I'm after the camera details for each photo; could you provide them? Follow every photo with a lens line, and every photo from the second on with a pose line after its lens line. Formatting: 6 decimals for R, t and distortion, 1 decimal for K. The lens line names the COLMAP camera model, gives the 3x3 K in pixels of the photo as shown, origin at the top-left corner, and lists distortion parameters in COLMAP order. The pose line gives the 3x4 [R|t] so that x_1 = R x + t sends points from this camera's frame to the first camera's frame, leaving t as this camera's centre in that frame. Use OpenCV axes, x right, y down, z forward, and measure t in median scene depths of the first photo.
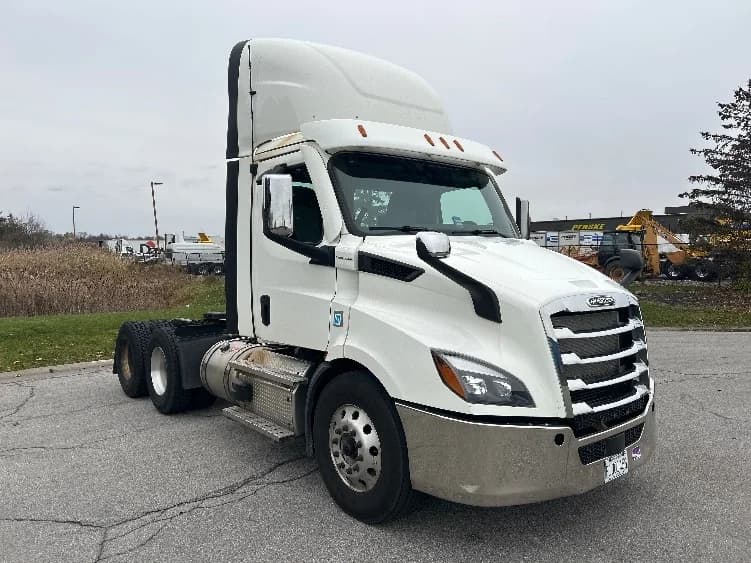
lens RADIAL K [[533.7, 0, 373.7], [0, 533.7, 284.0], [0, 0, 1]] dist [0.029023, -0.003750]
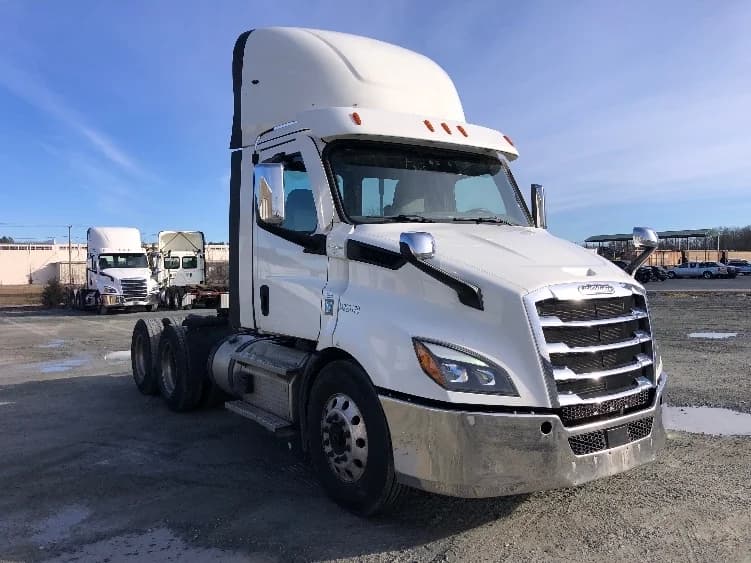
lens RADIAL K [[577.2, 0, 370.5], [0, 577.2, 273.3], [0, 0, 1]] dist [0.034769, -0.007772]
pose [[0.996467, -0.000191, -0.083981, 0.096717], [-0.001209, 0.999861, -0.016618, 0.018705], [0.083973, 0.016661, 0.996329, -0.059263]]
